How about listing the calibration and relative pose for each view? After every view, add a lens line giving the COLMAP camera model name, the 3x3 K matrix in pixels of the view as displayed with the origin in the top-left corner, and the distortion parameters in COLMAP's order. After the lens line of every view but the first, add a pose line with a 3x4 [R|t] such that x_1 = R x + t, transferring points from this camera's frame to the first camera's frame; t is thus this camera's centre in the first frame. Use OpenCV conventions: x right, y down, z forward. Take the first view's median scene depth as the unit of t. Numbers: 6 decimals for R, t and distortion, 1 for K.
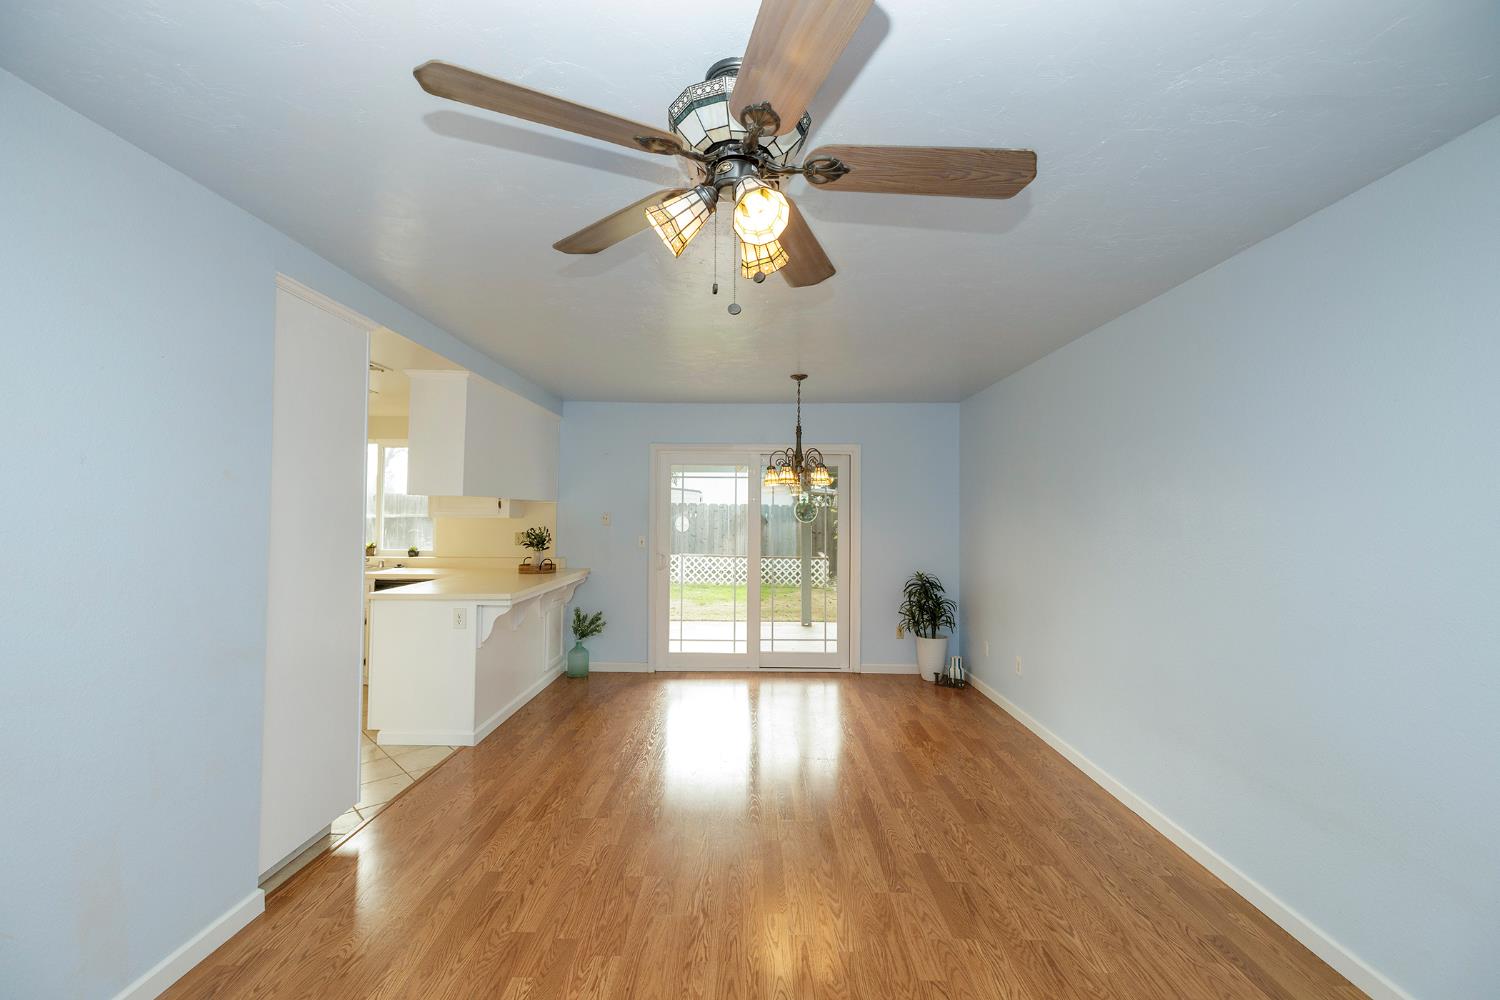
lens RADIAL K [[624.5, 0, 750.0], [0, 624.5, 500.0], [0, 0, 1]] dist [-0.001374, 0.000001]
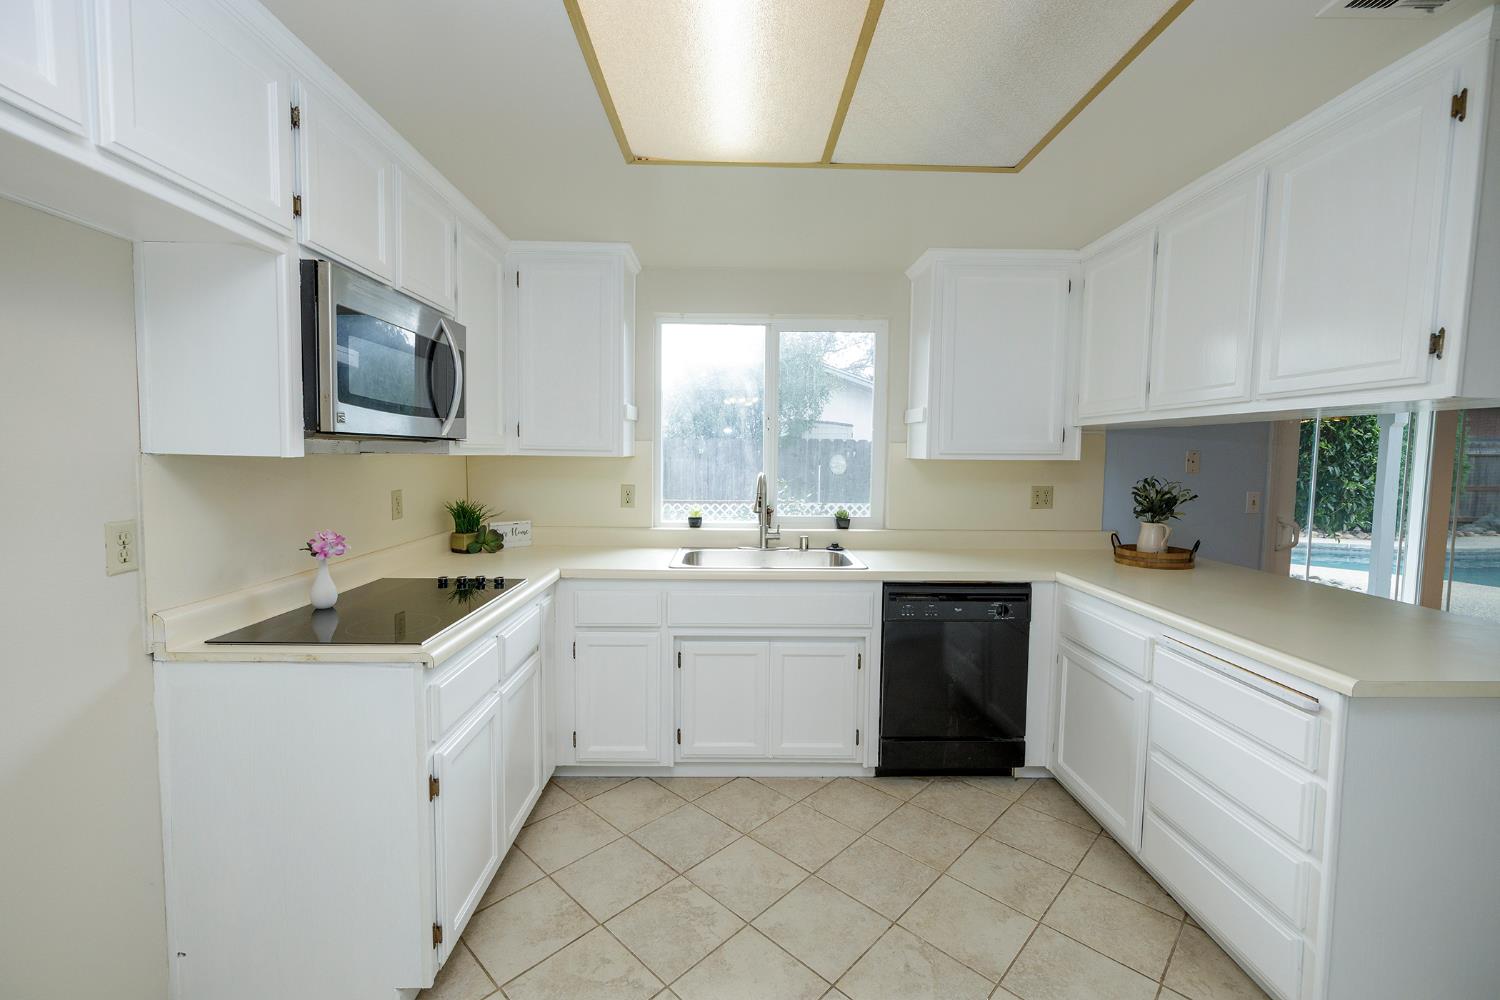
lens RADIAL K [[625.9, 0, 744.8], [0, 625.9, 492.3], [0, 0, 1]] dist [0.000154, -0.000215]
pose [[0.999720, 0.000964, 0.023655, -0.664743], [-0.002988, 0.996318, 0.085680, 0.010798], [-0.023485, -0.085727, 0.996042, 0.460734]]
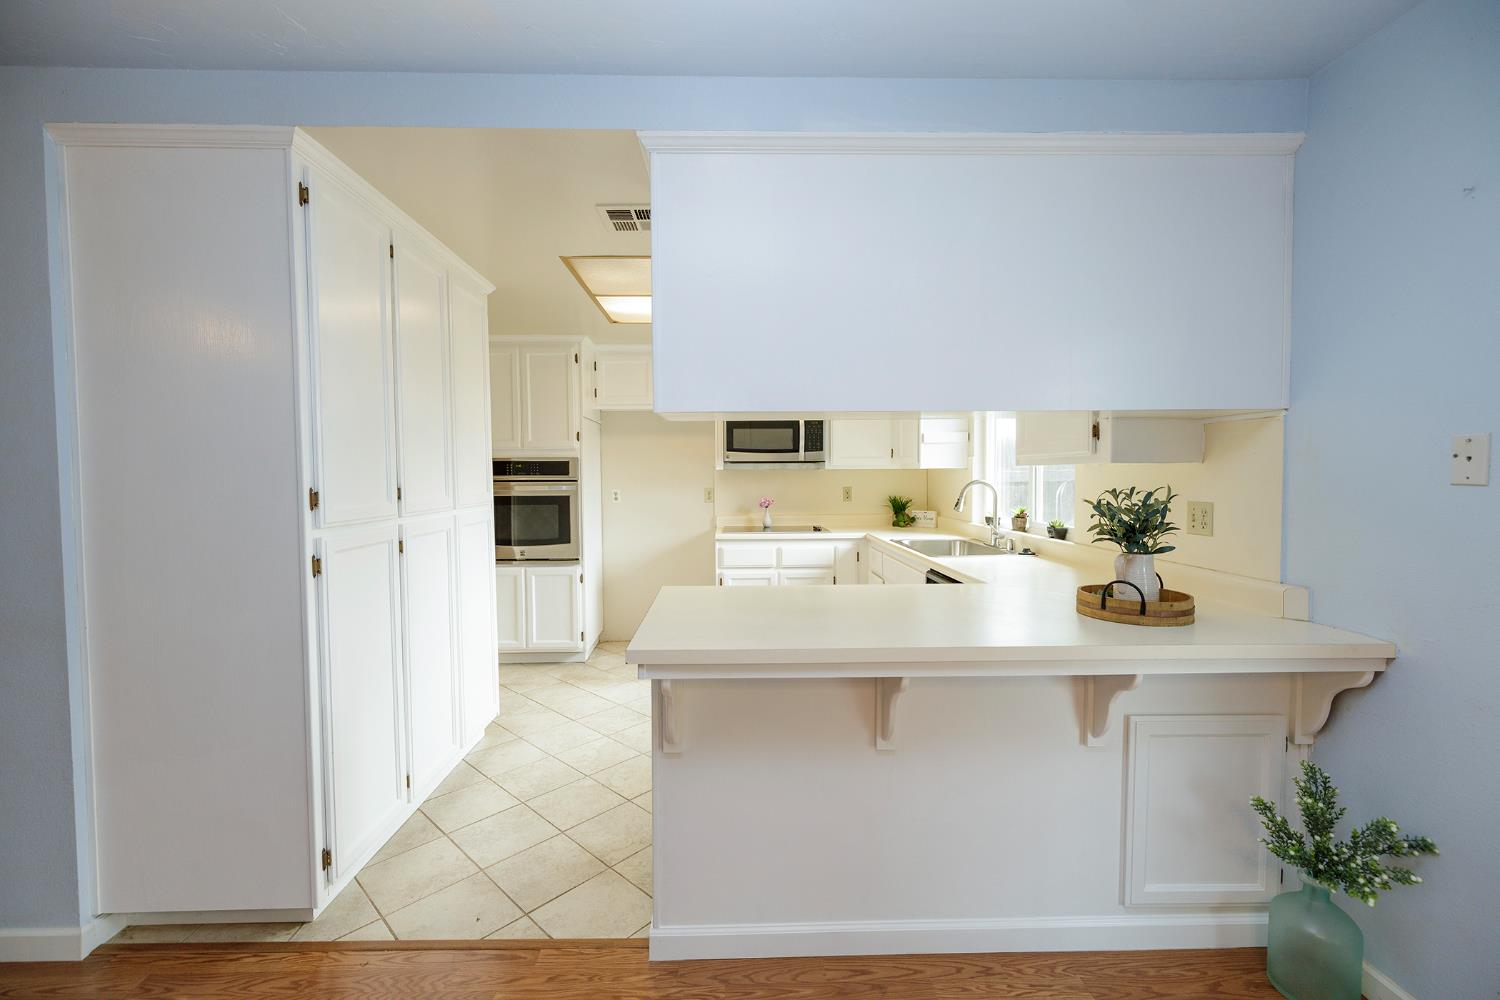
lens RADIAL K [[628.9, 0, 741.5], [0, 628.9, 495.3], [0, 0, 1]] dist [0.000140, 0.000413]
pose [[0.029283, 0.027015, -0.999206, 0.006643], [0.028170, 0.999215, 0.027841, 0.031051], [0.999174, -0.028963, 0.028499, 0.734097]]
